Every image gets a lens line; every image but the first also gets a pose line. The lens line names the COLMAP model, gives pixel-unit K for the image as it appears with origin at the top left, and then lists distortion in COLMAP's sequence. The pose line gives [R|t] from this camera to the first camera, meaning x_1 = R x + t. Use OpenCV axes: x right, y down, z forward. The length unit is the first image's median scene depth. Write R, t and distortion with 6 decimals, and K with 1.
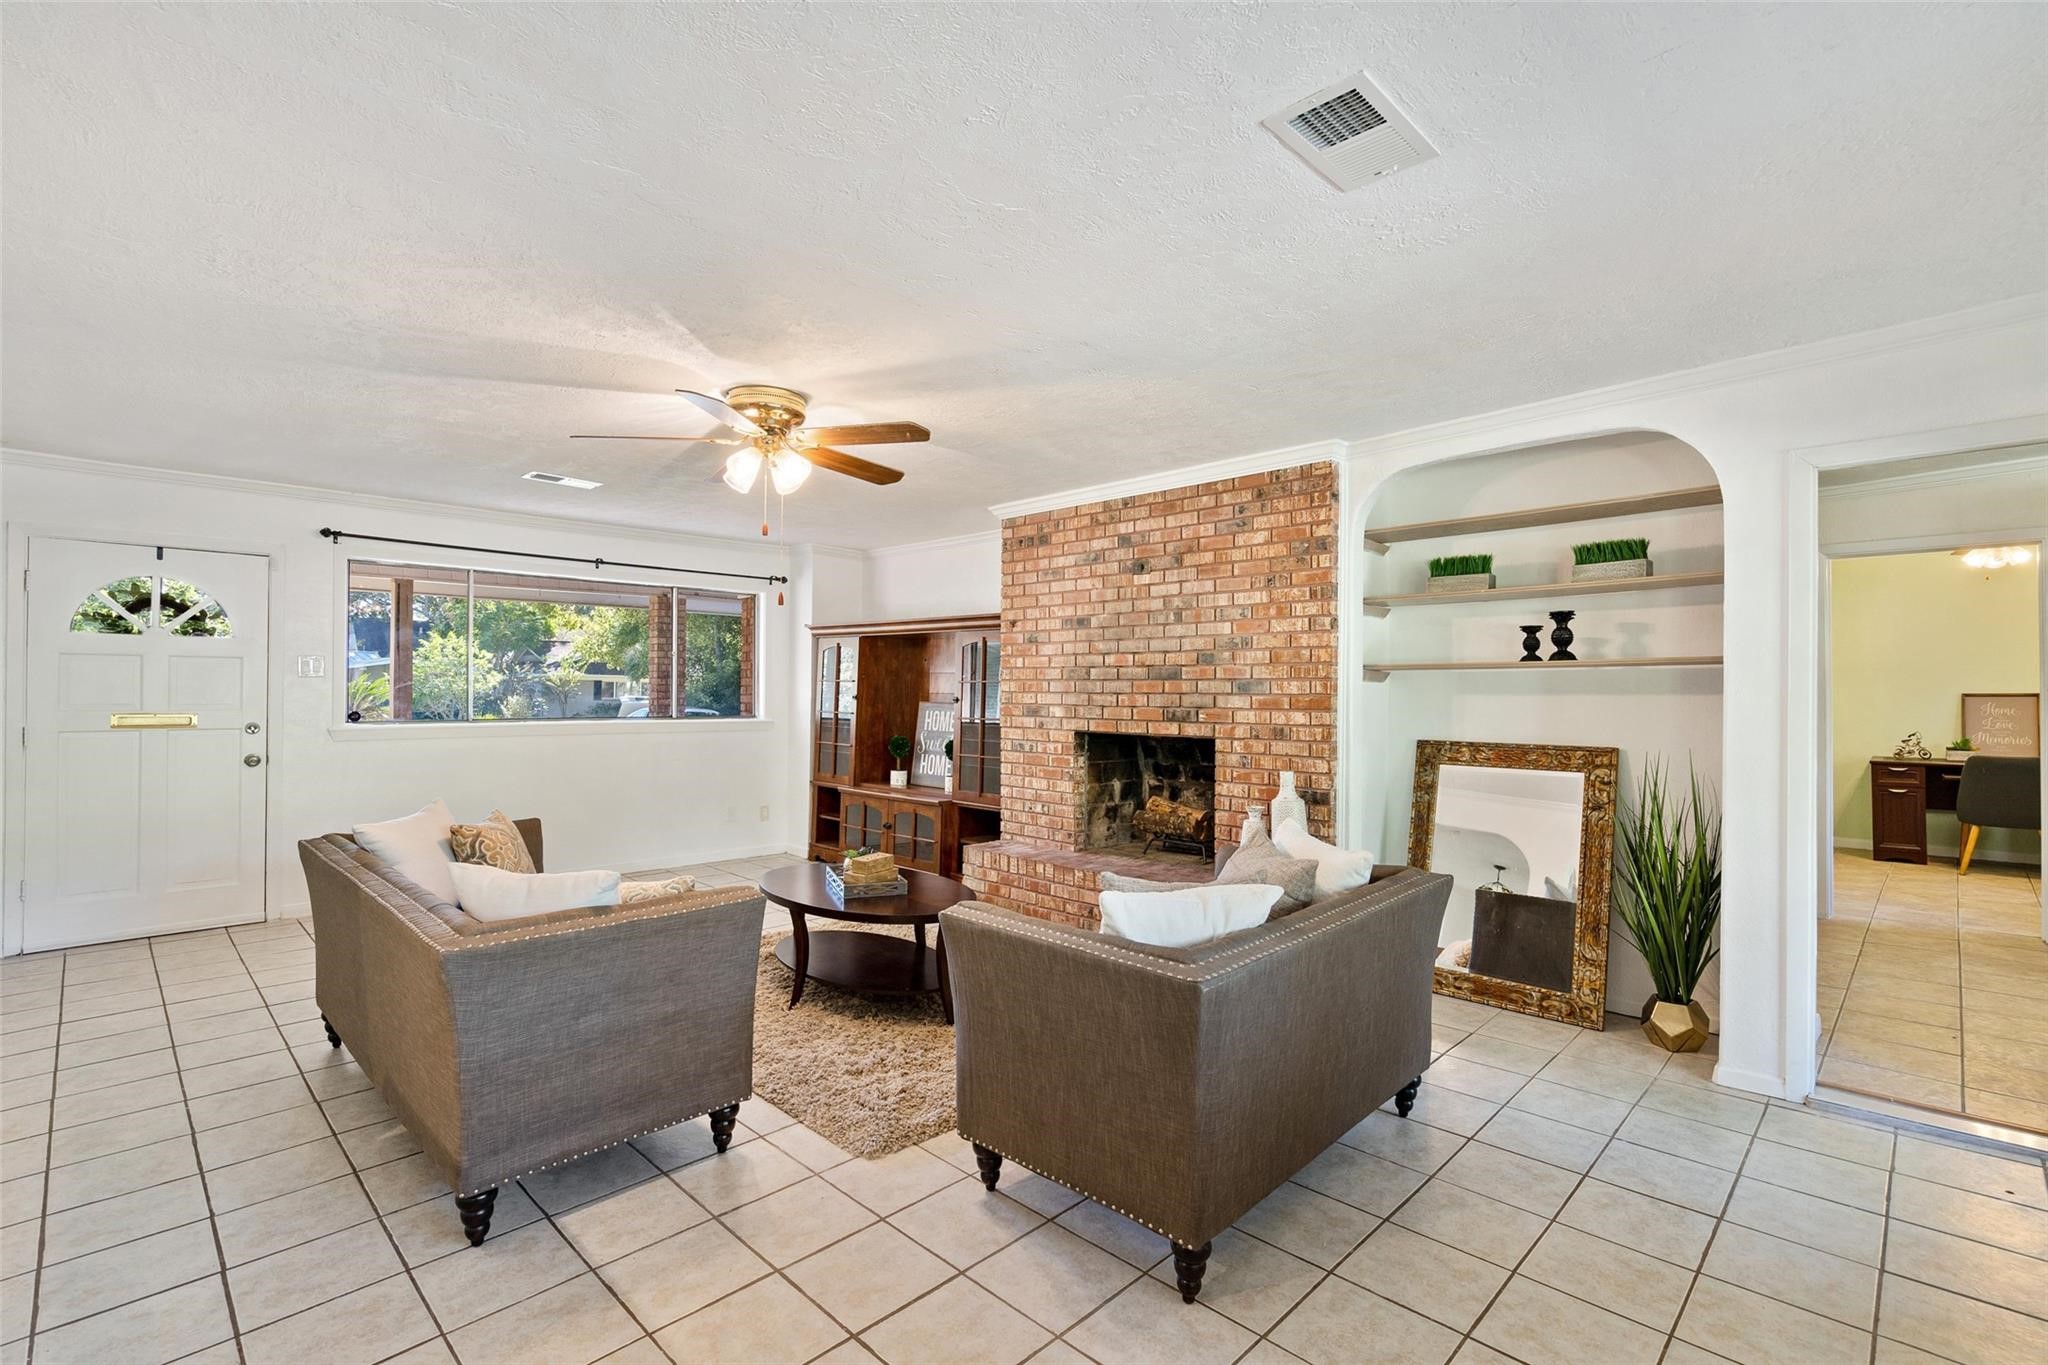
lens RADIAL K [[937.5, 0, 1026.9], [0, 937.5, 683.3], [0, 0, 1]] dist [-0.001801, 0.002274]
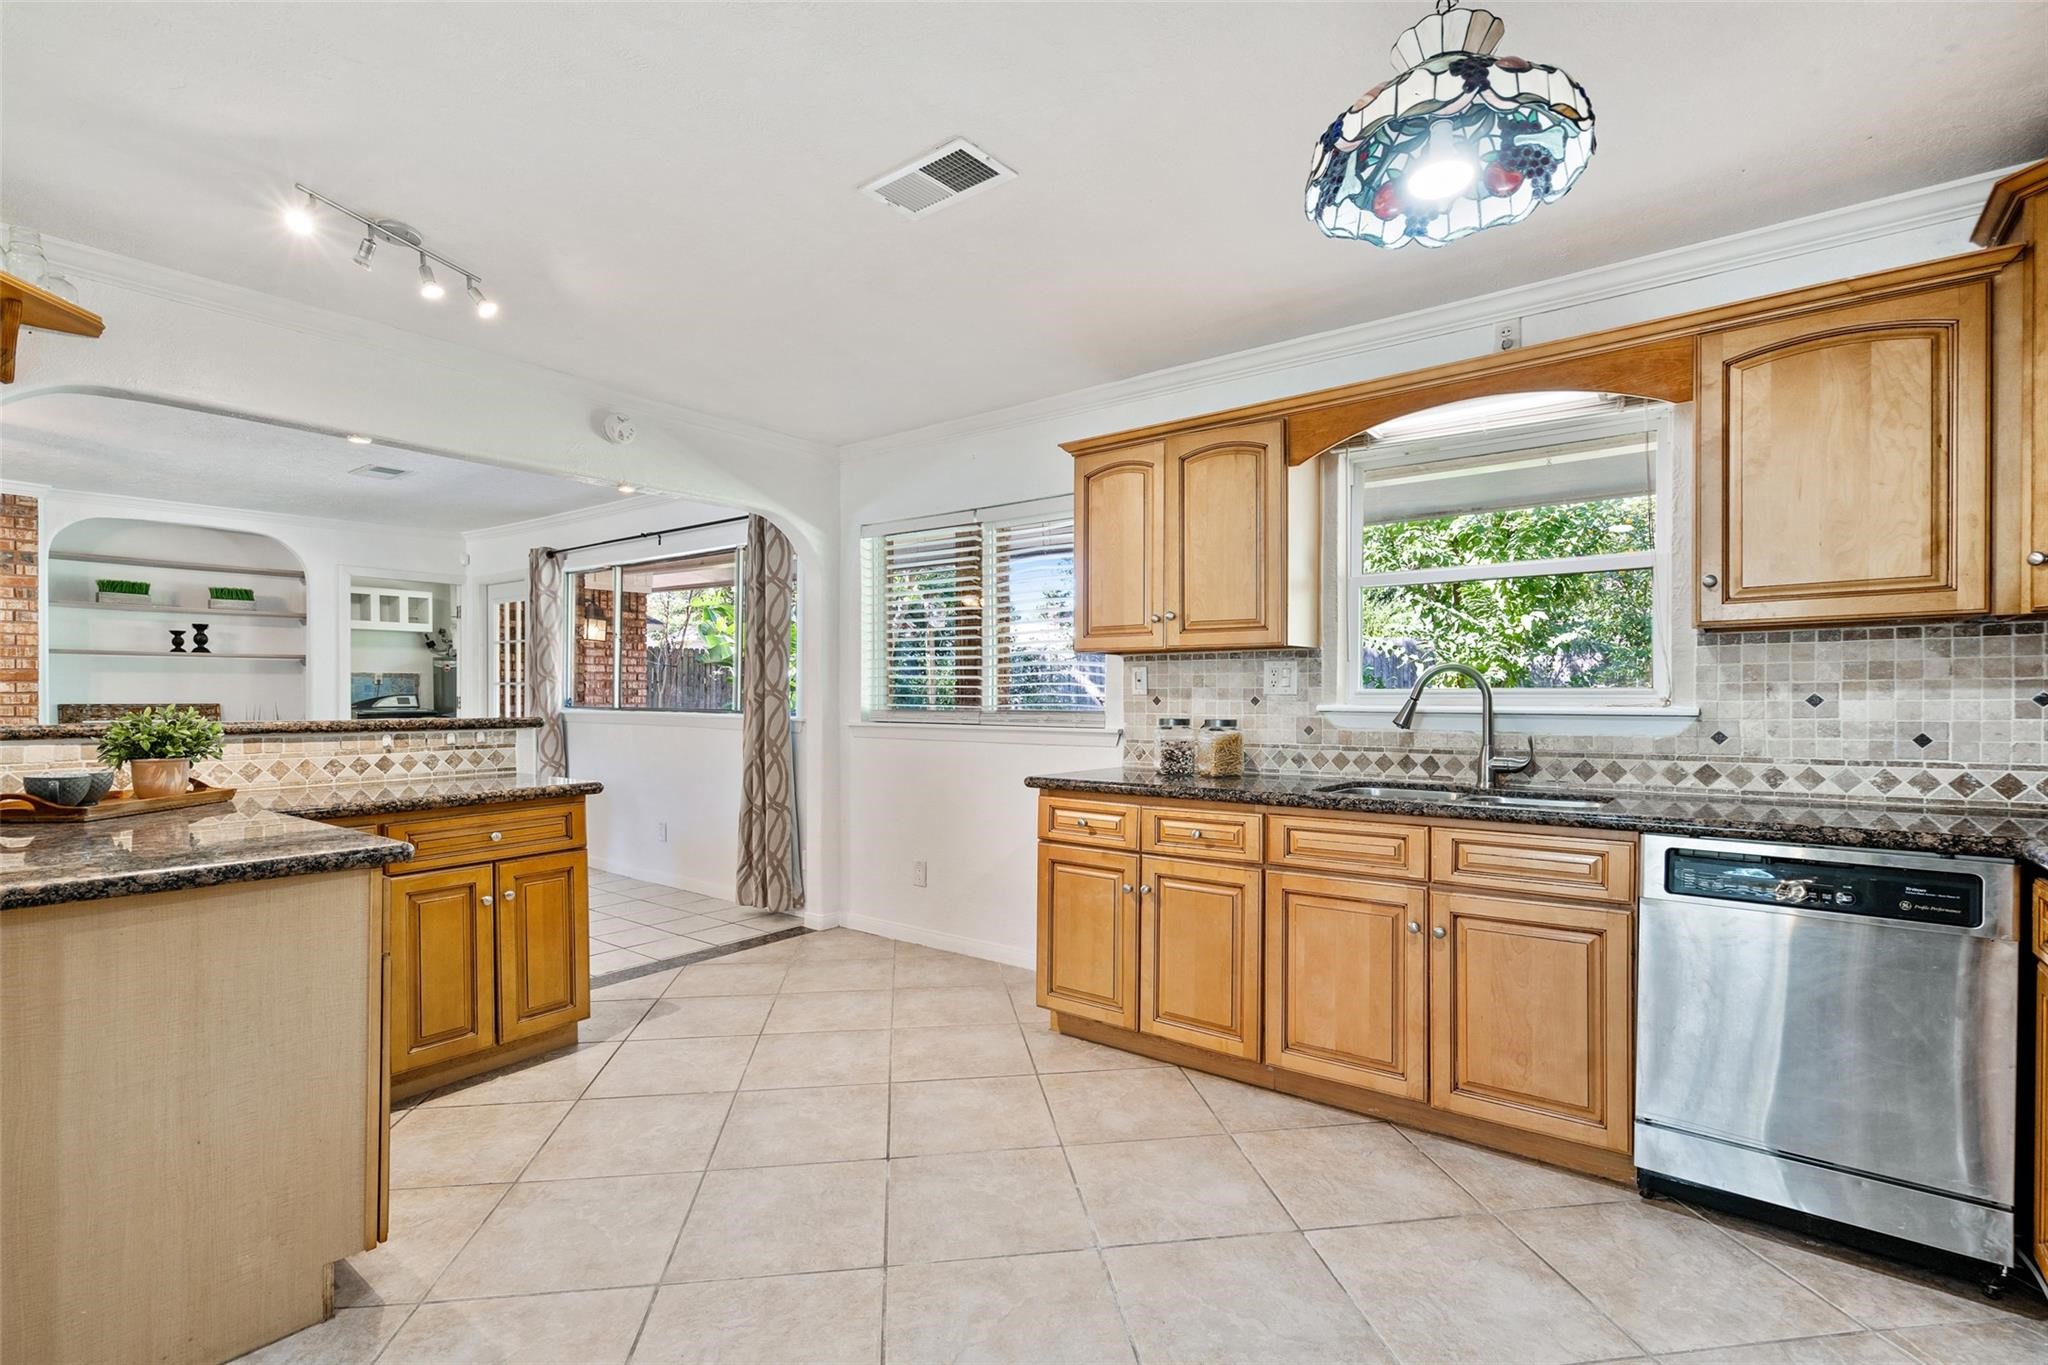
lens RADIAL K [[937.5, 0, 998.9], [0, 937.5, 707.7], [0, 0, 1]] dist [-0.001801, 0.002274]
pose [[-0.108254, -0.016585, 0.993985, -1.052792], [-0.010514, 0.999824, 0.015537, 0.027915], [-0.994068, -0.008768, -0.108410, -0.217142]]
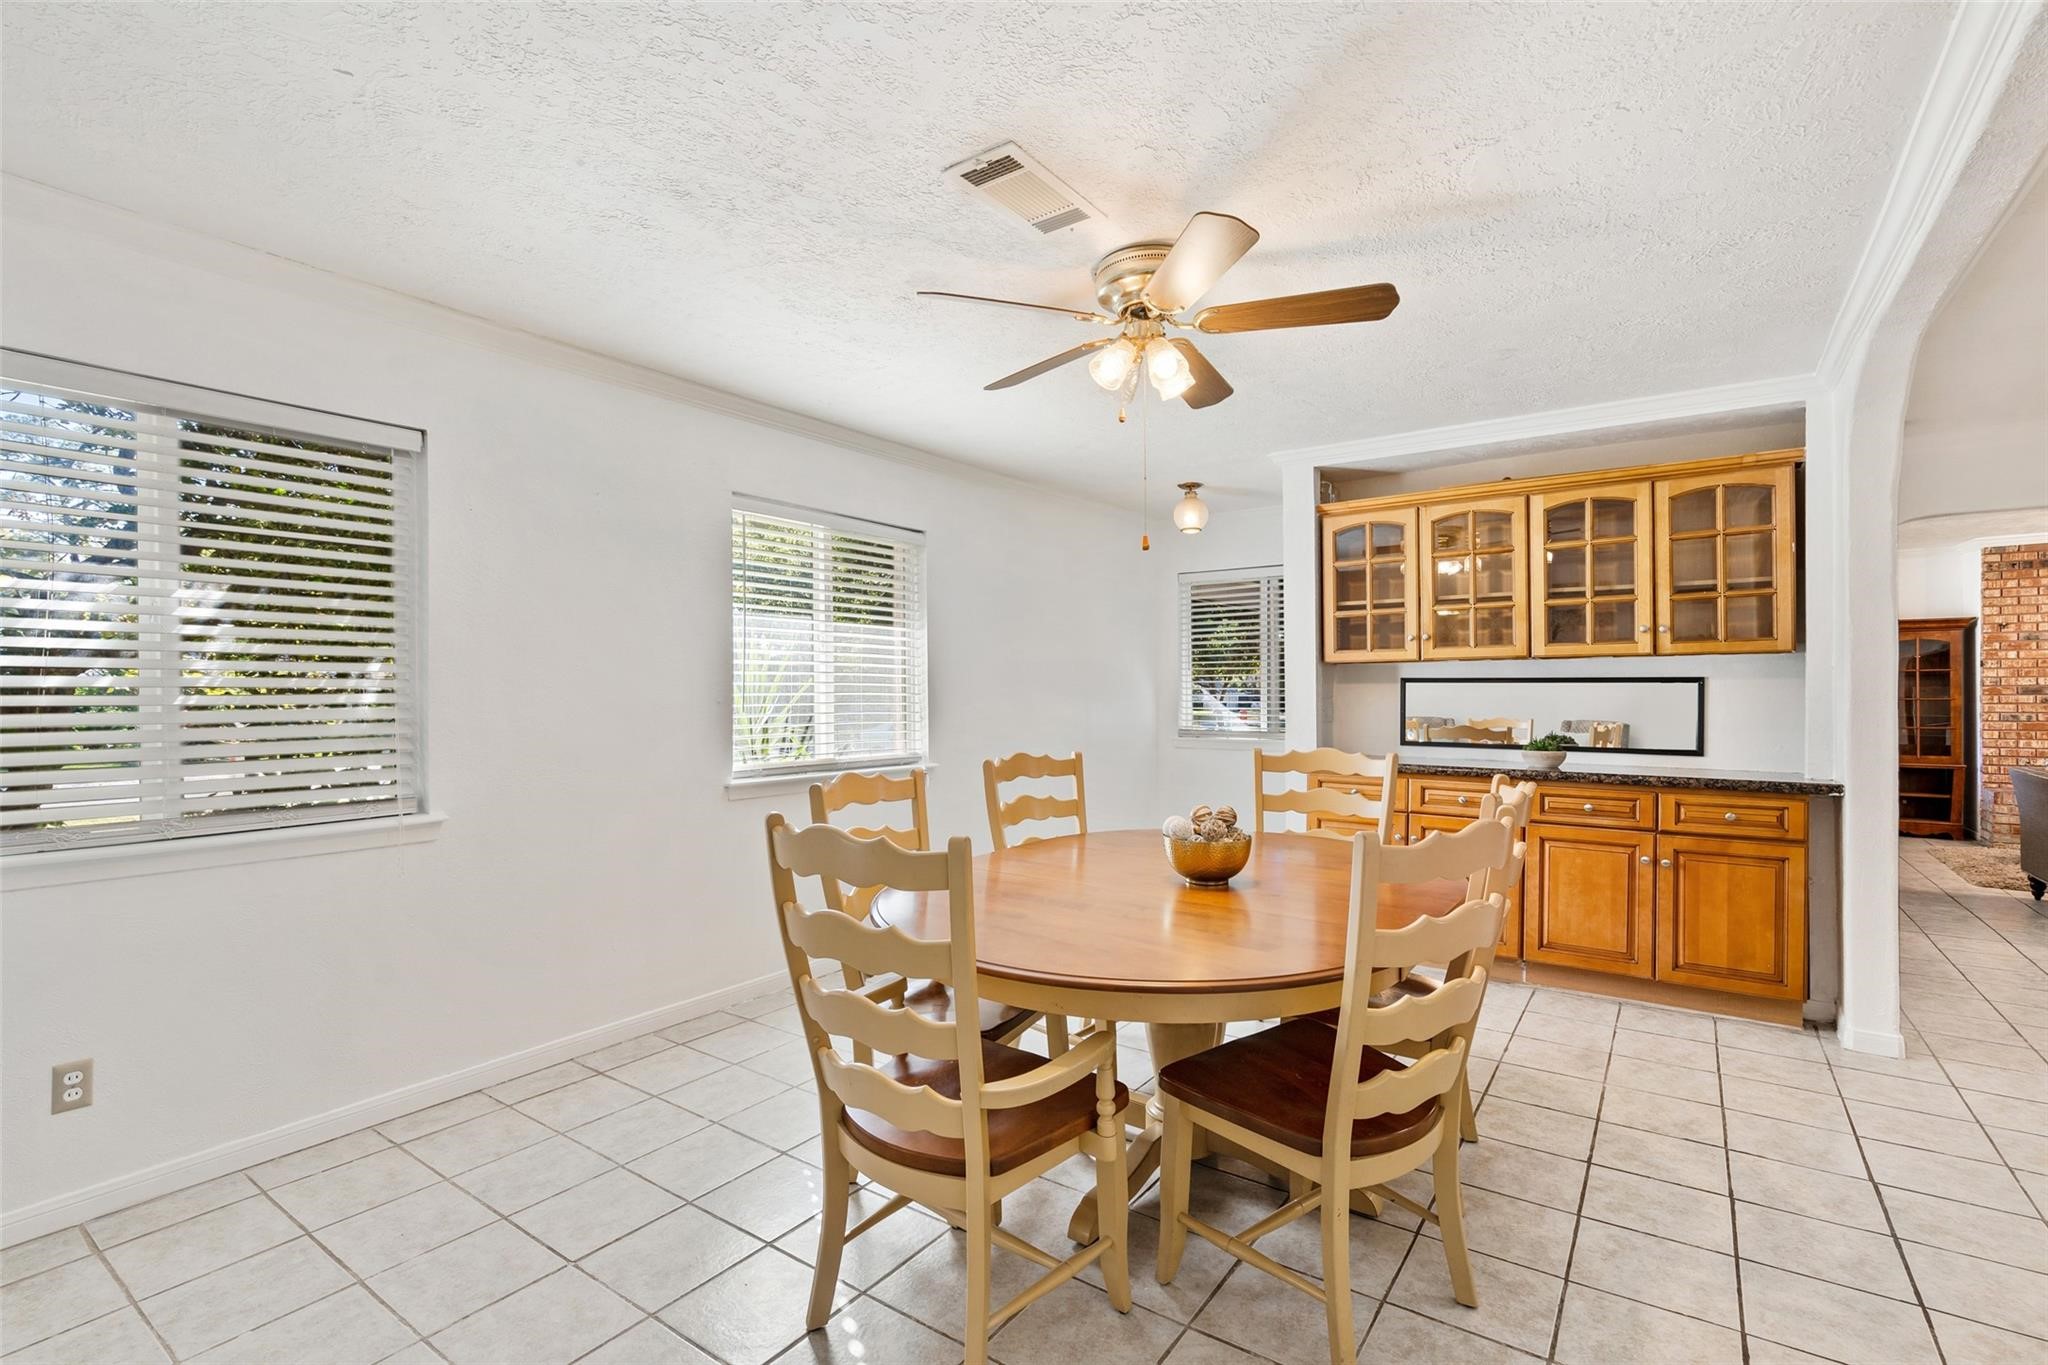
lens RADIAL K [[937.5, 0, 1028.1], [0, 937.5, 693.0], [0, 0, 1]] dist [-0.001801, 0.002274]
pose [[0.985412, -0.013839, 0.169623, -1.914477], [0.012744, 0.999890, 0.007540, 0.005205], [-0.169709, -0.005268, 0.985480, -0.098844]]
